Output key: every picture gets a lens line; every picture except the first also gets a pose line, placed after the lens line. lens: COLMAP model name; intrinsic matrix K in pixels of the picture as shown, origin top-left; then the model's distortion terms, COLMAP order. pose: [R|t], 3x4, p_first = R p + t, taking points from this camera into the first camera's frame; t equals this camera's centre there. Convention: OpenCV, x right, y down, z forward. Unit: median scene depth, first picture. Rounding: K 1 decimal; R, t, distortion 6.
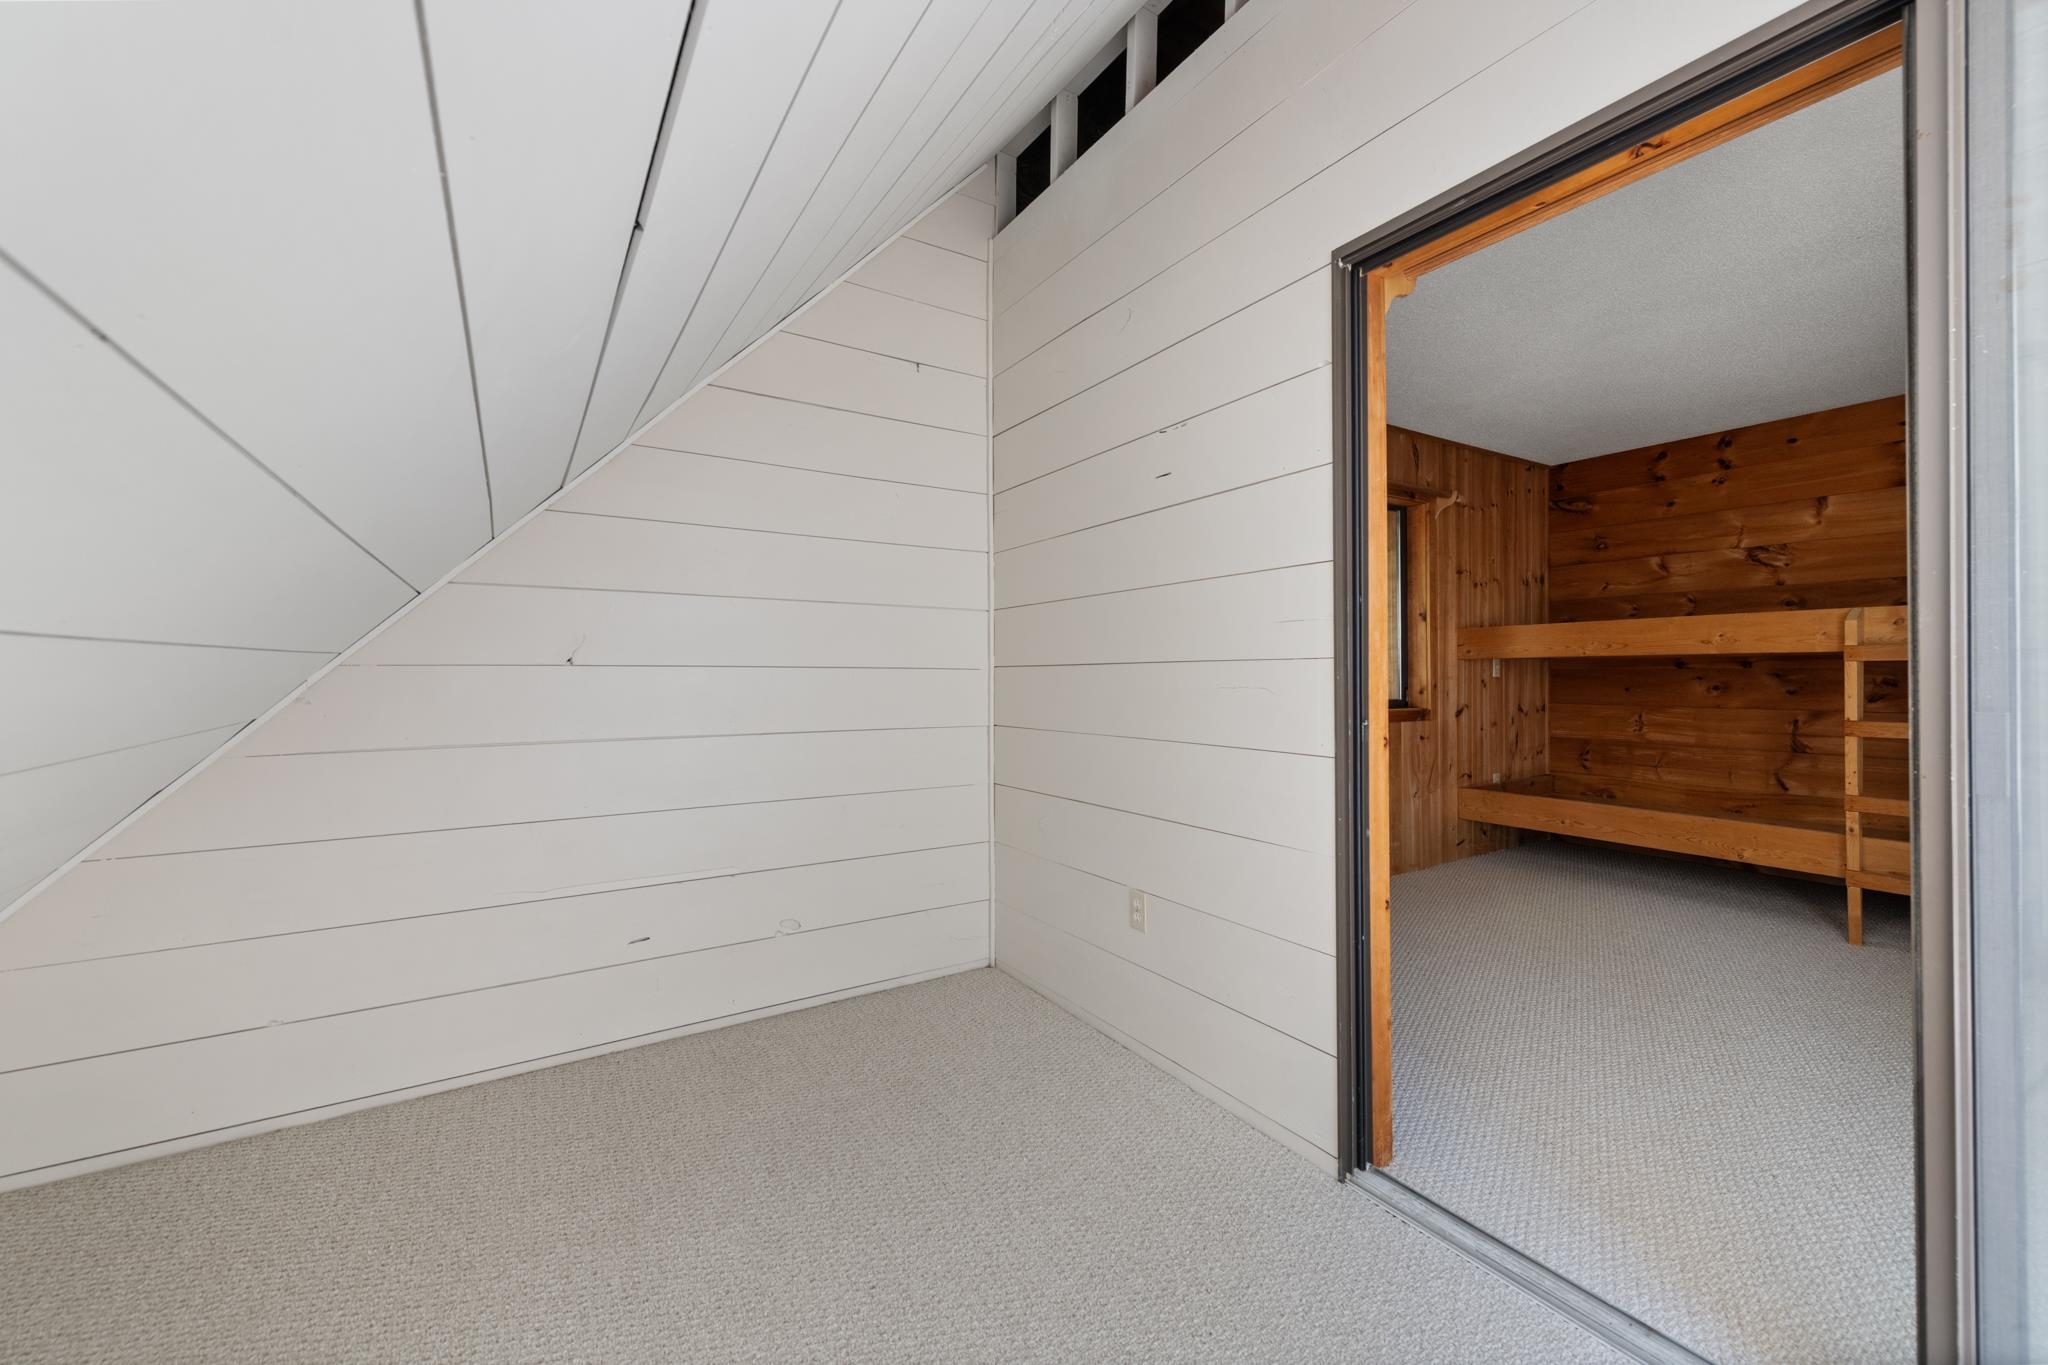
lens RADIAL K [[803.1, 0, 1028.2], [0, 803.1, 672.8], [0, 0, 1]] dist [0.010821, -0.003924]
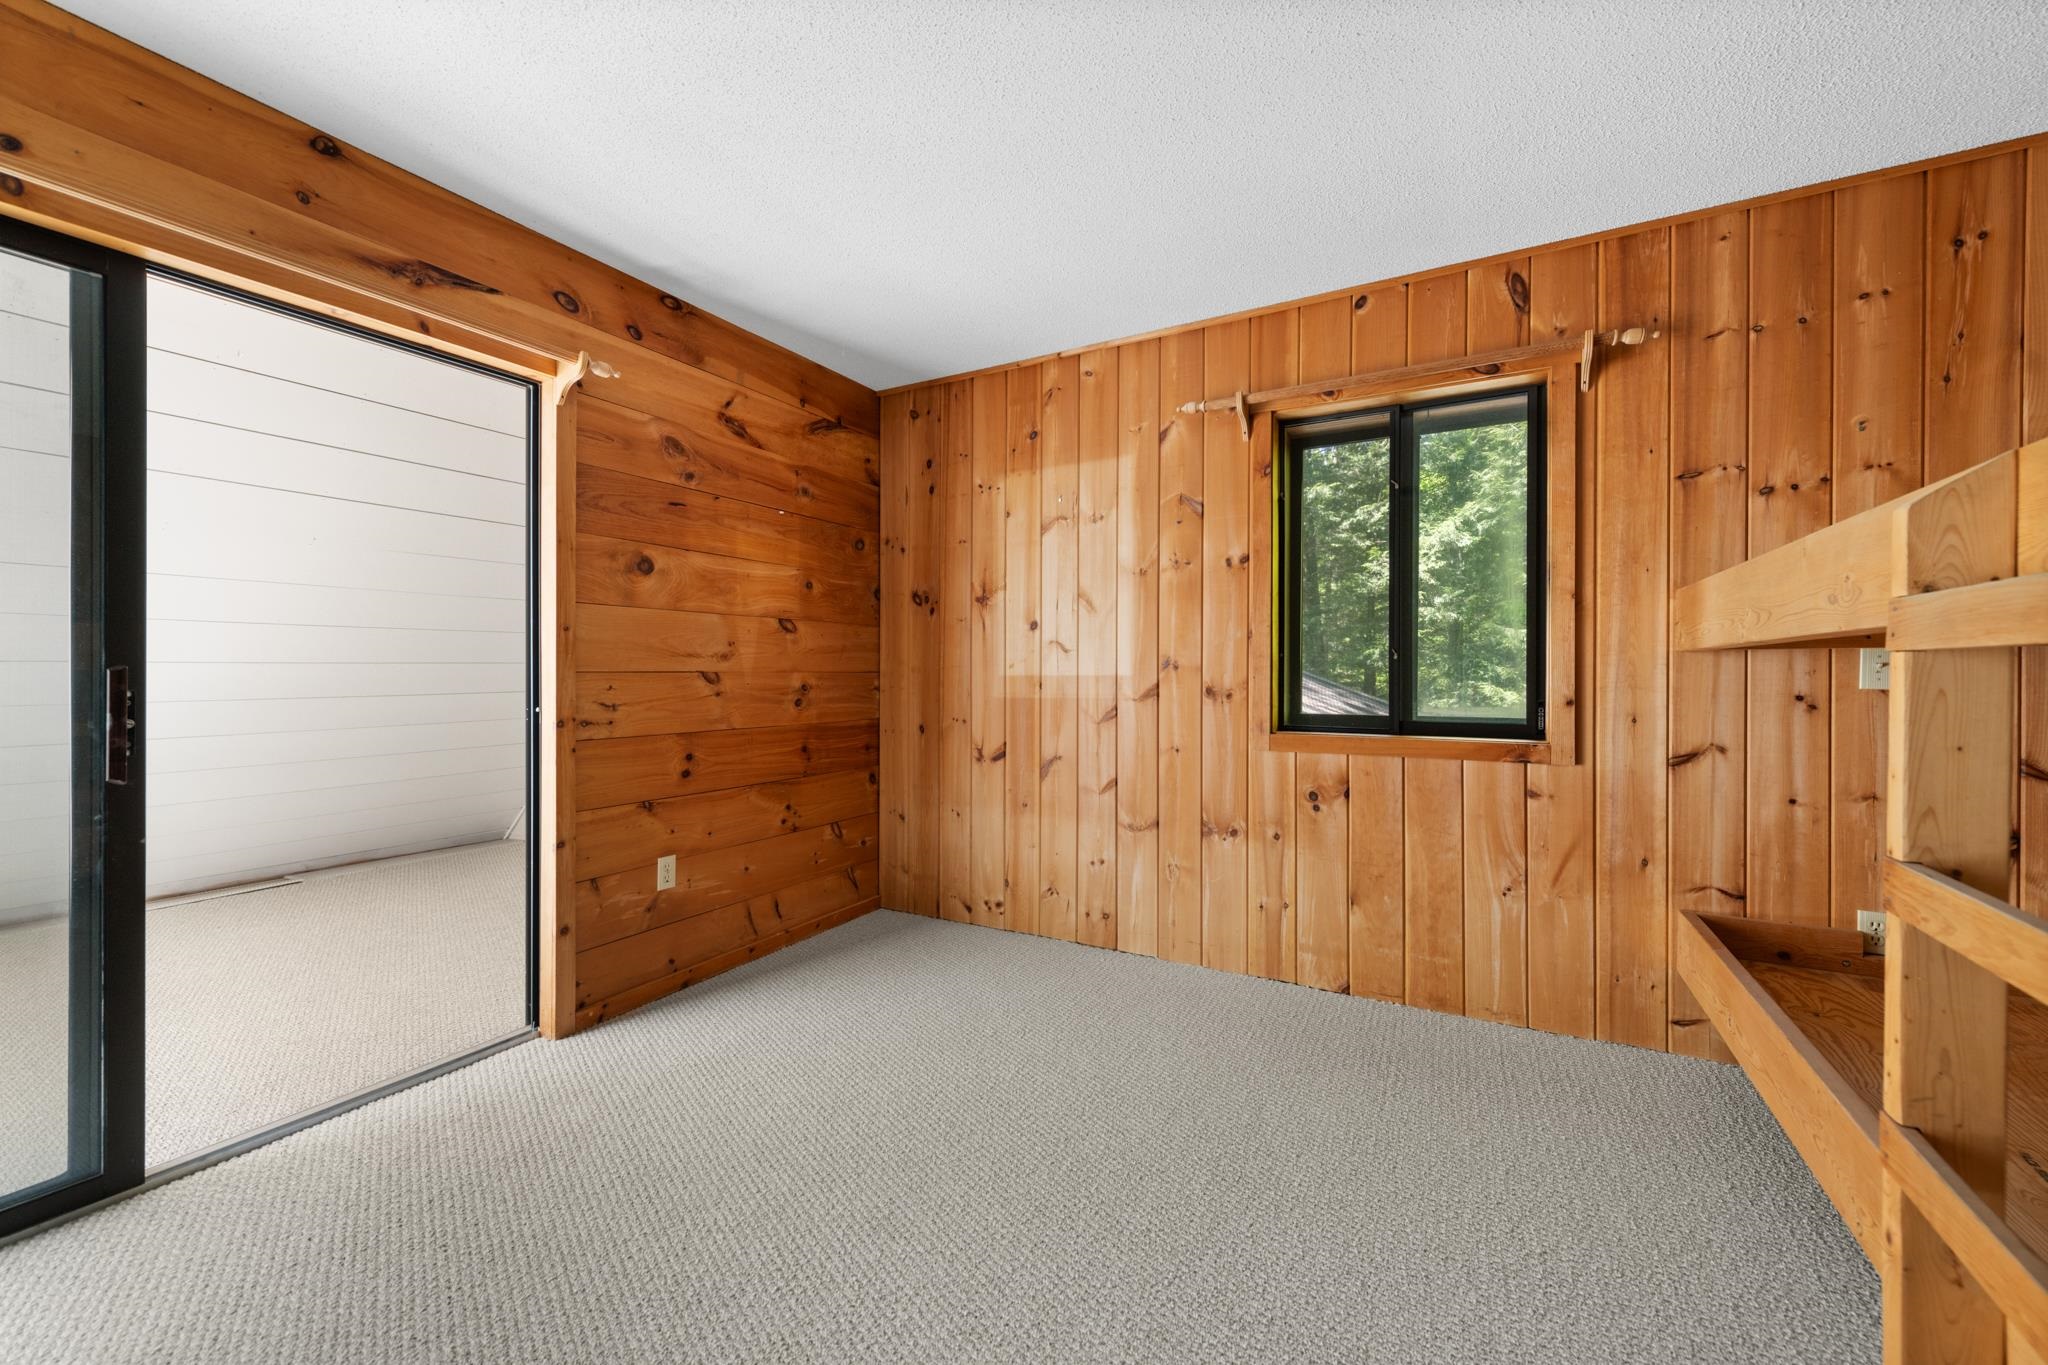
lens RADIAL K [[803.1, 0, 1026.6], [0, 803.1, 673.9], [0, 0, 1]] dist [0.010821, -0.003924]
pose [[0.470519, 0.006621, -0.882365, 0.791479], [-0.002831, 0.999978, 0.005994, -0.004931], [0.882385, -0.000323, 0.470527, 0.412599]]
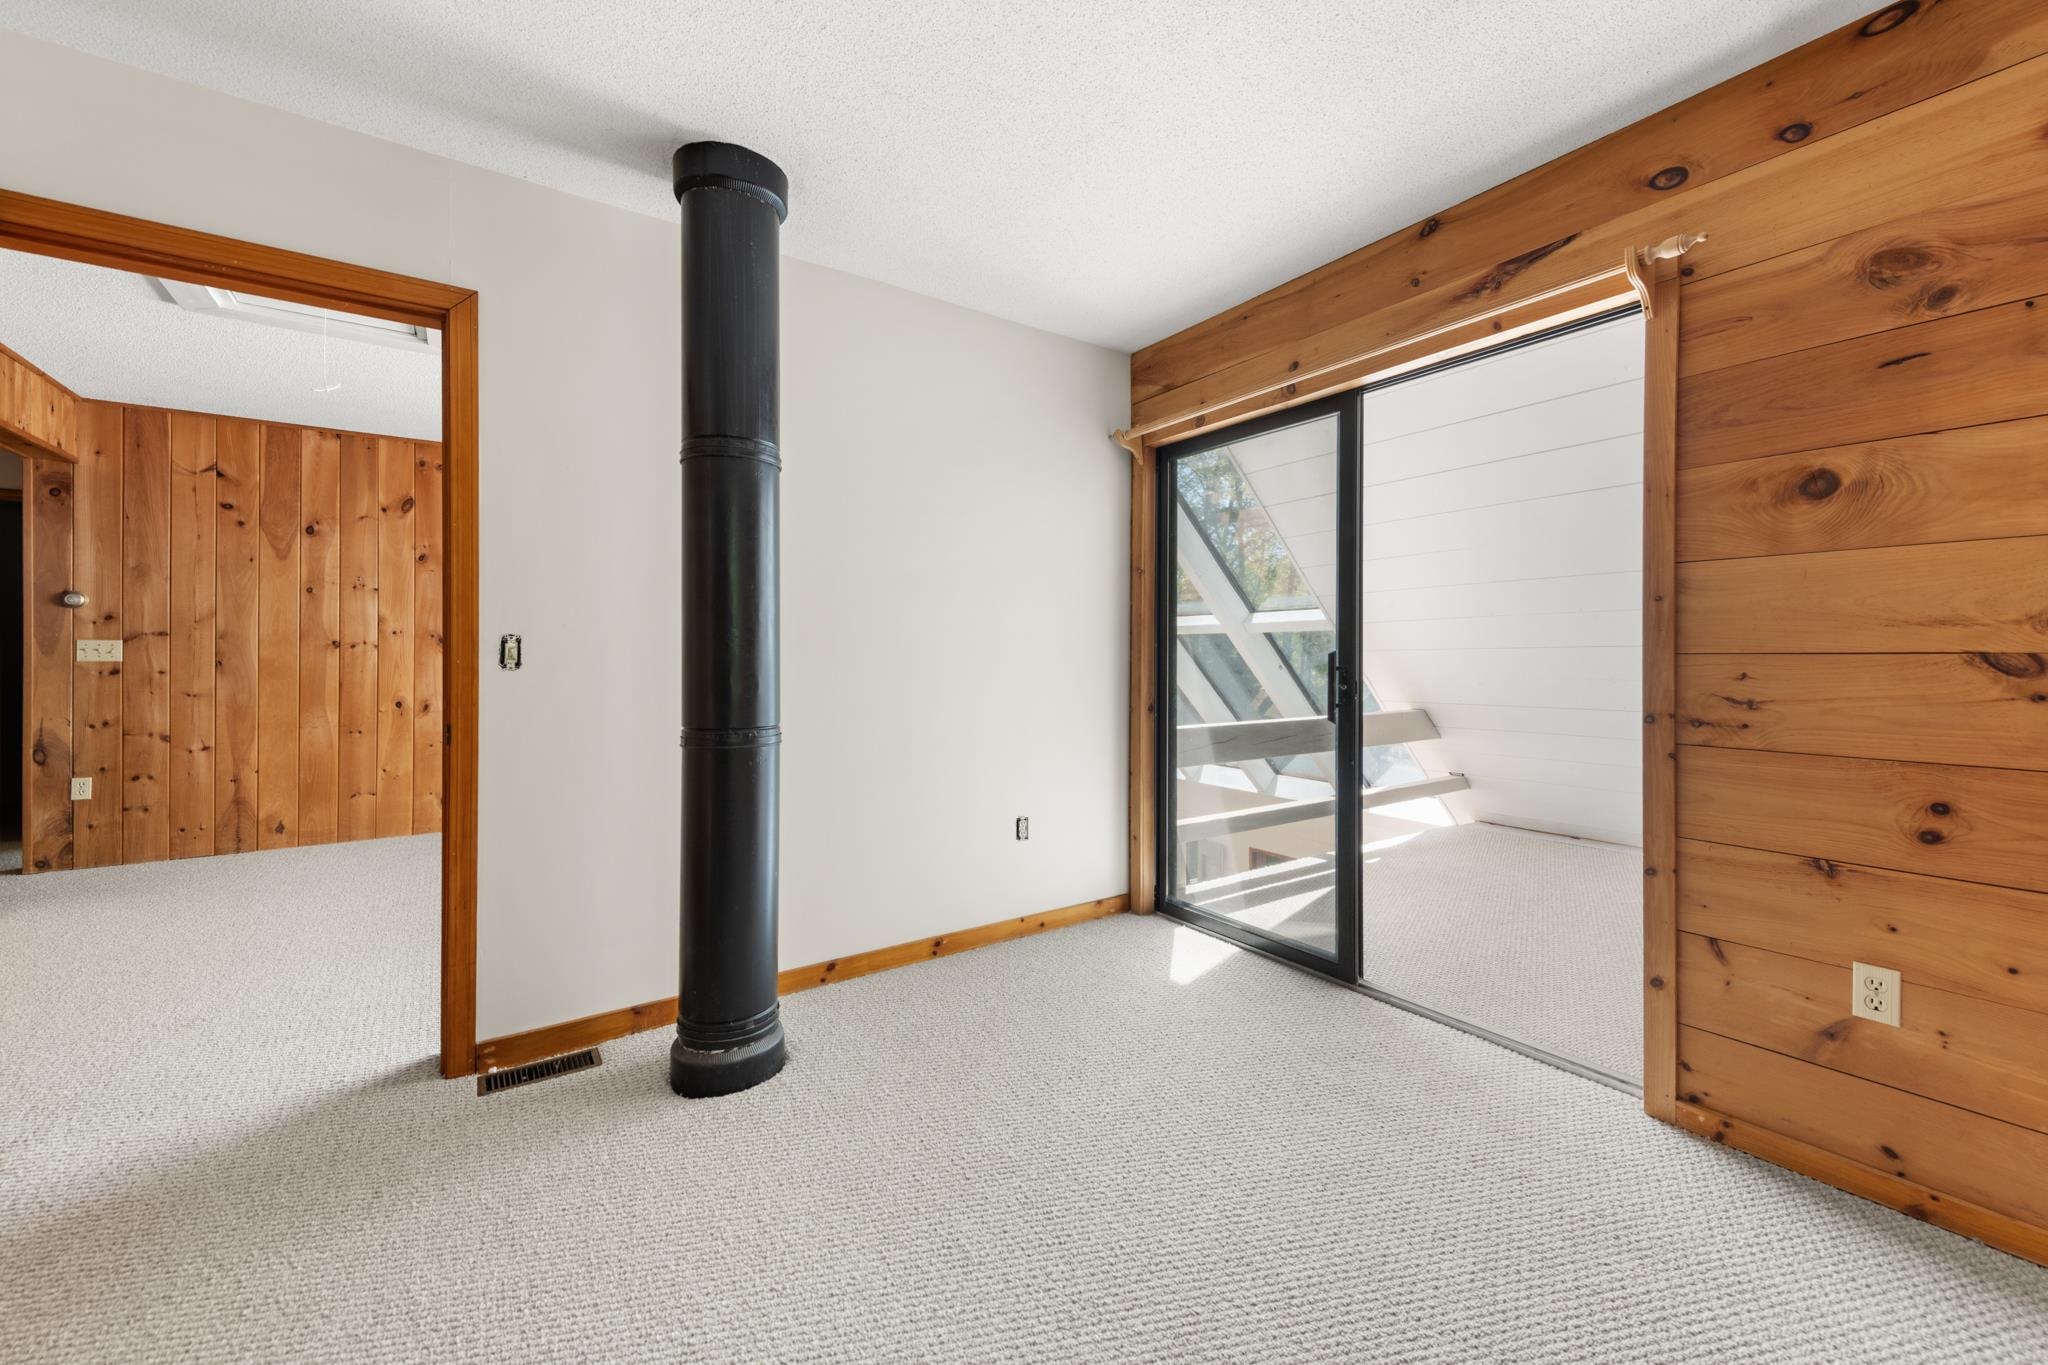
lens RADIAL K [[803.1, 0, 1040.0], [0, 803.1, 646.7], [0, 0, 1]] dist [0.010821, -0.003924]
pose [[-0.998845, 0.007090, -0.047526, 0.513443], [0.007503, 0.999936, -0.008520, -0.004630], [0.047463, -0.008867, -0.998834, 0.804903]]
